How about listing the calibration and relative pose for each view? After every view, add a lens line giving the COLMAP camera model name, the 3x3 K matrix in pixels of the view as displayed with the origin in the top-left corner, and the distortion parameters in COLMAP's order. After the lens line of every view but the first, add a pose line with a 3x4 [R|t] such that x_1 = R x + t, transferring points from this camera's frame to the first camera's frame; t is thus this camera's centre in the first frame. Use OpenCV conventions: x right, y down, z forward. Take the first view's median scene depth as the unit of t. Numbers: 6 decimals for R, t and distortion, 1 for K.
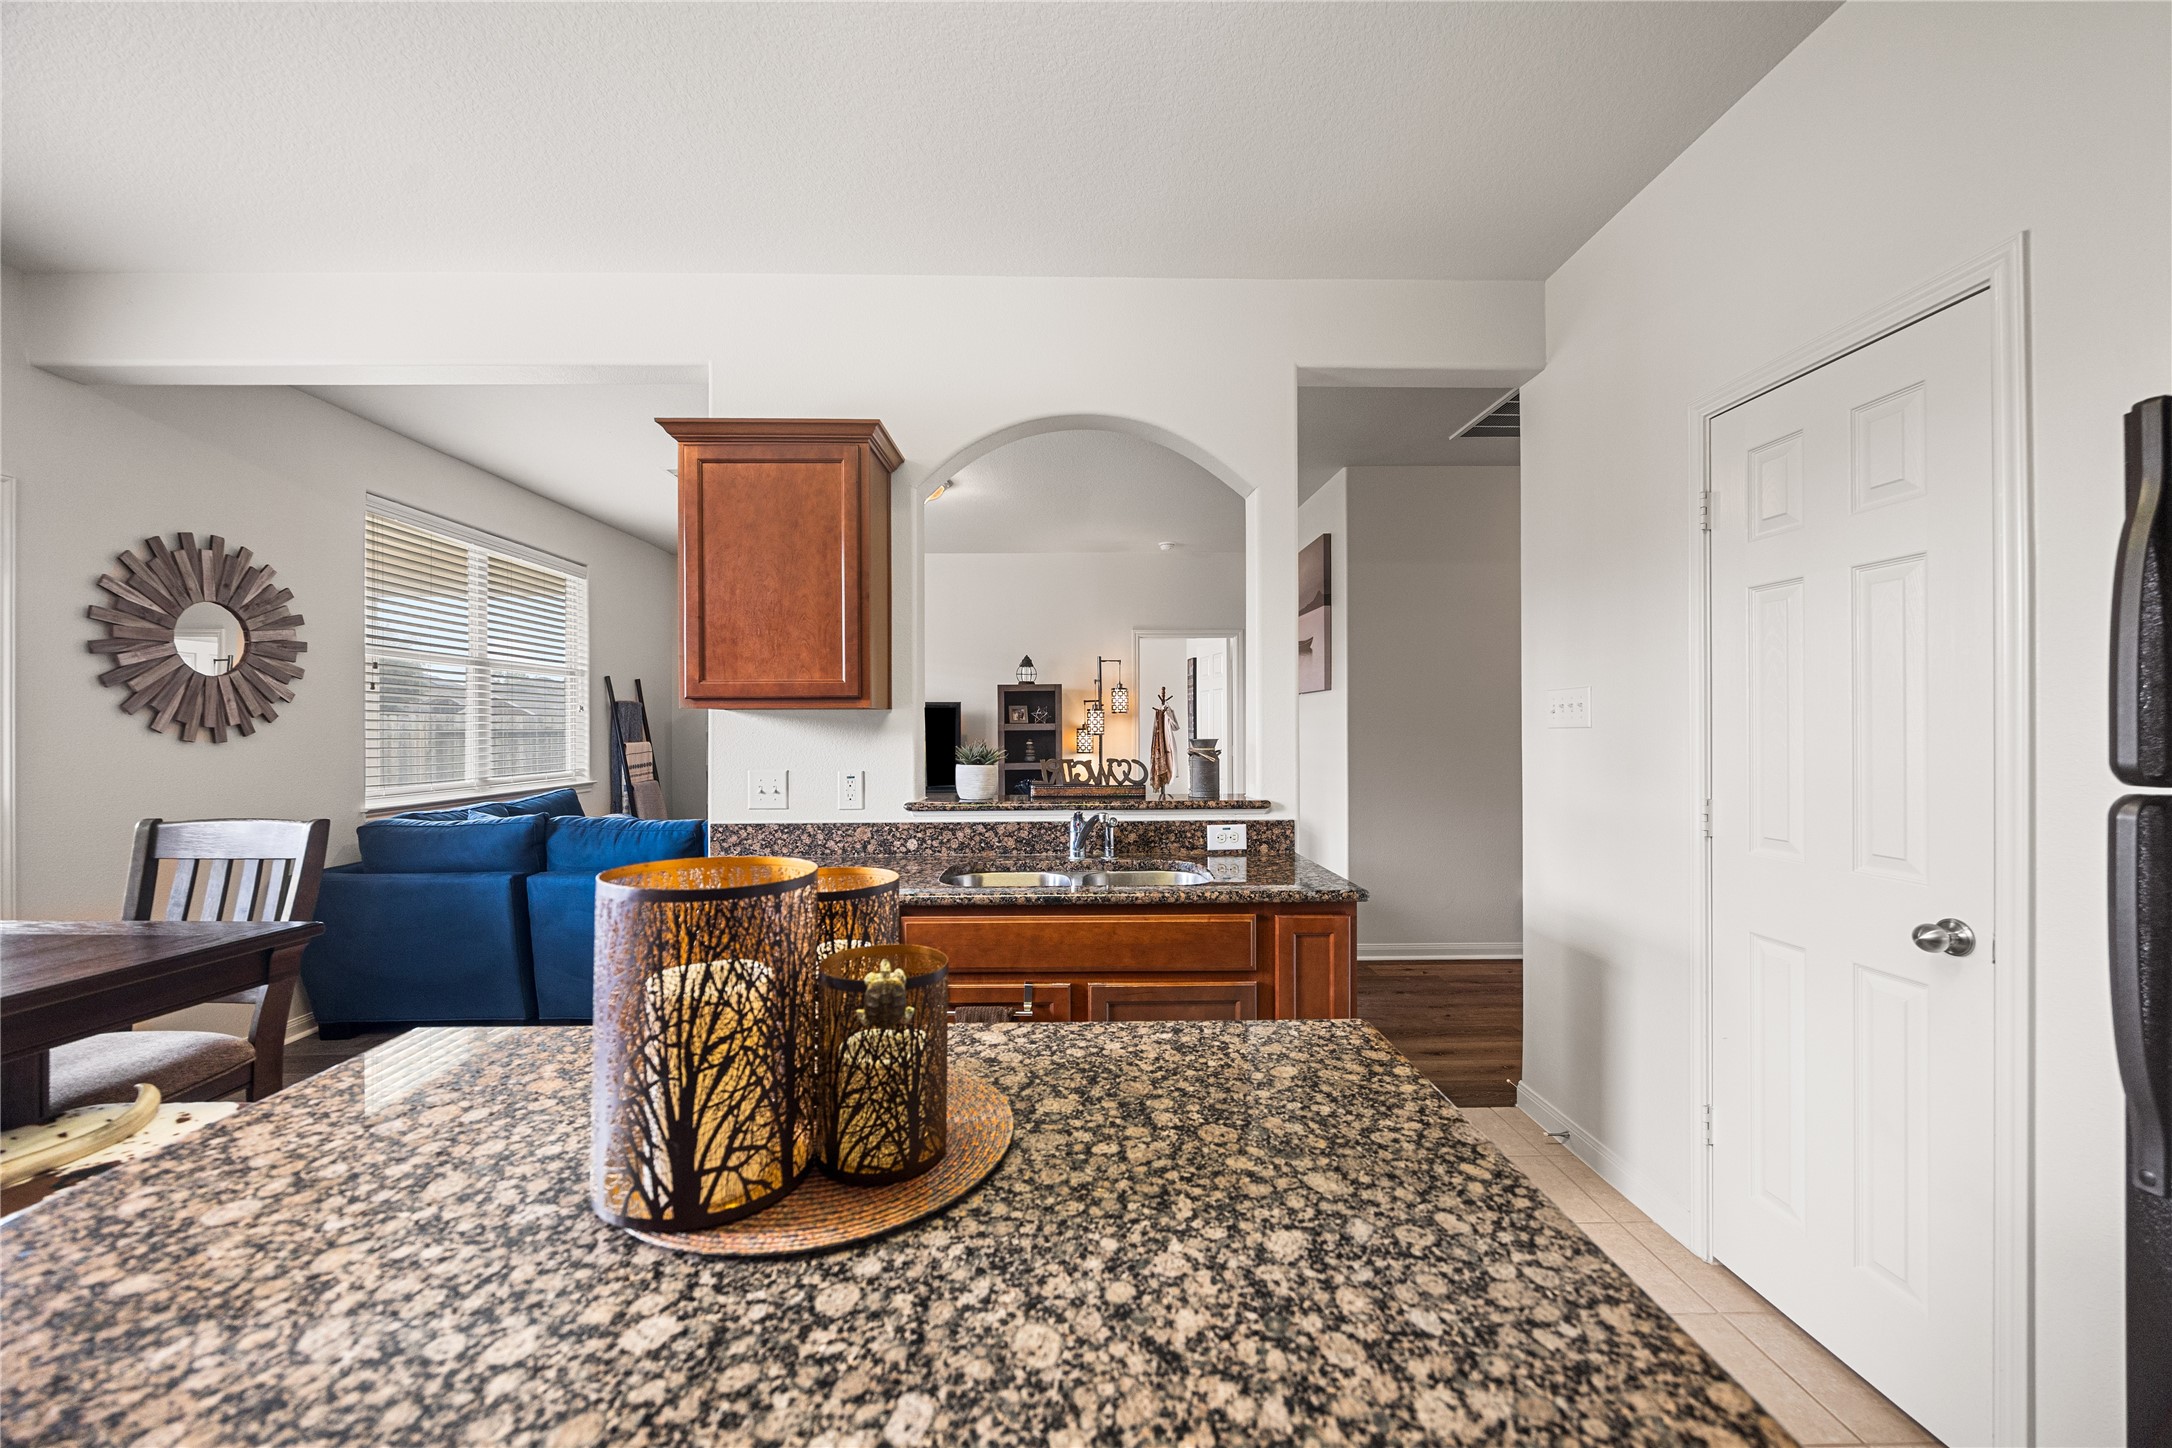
lens RADIAL K [[827.2, 0, 1076.6], [0, 827.2, 722.9], [0, 0, 1]] dist [-0.001537, -0.000146]
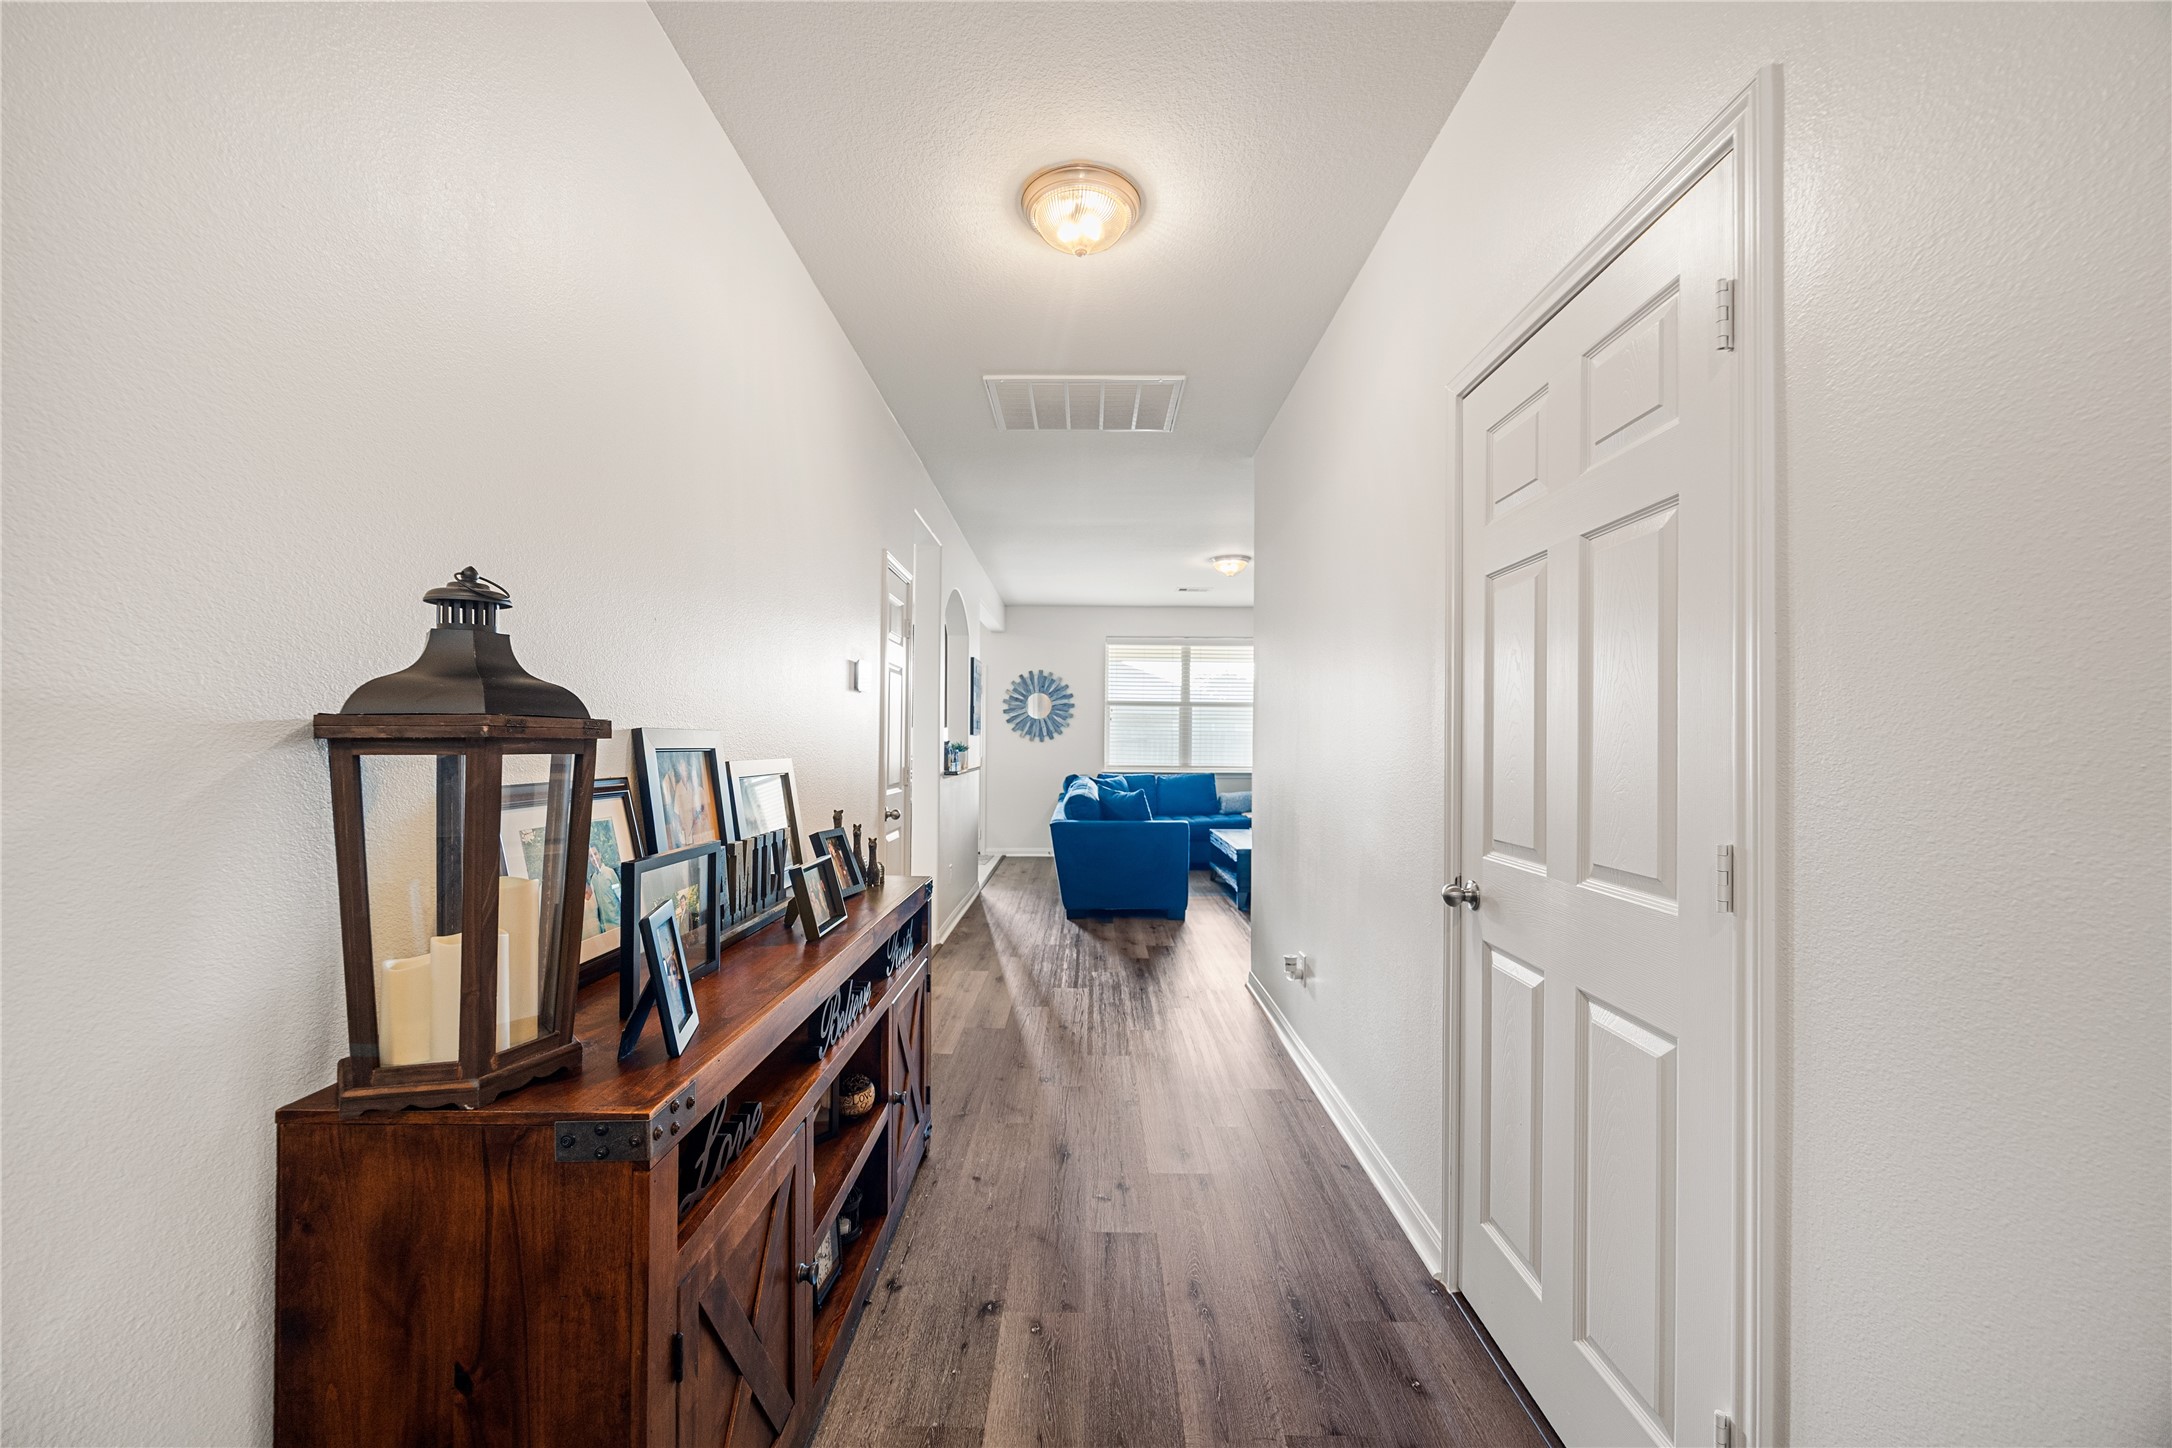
lens RADIAL K [[834.6, 0, 1082.0], [0, 834.6, 726.8], [0, 0, 1]] dist [-0.000325, -0.000058]
pose [[-0.024663, -0.015144, -0.999581, 2.257643], [-0.007320, 0.999861, -0.014967, 0.018359], [0.999669, 0.006947, -0.024770, 1.471540]]
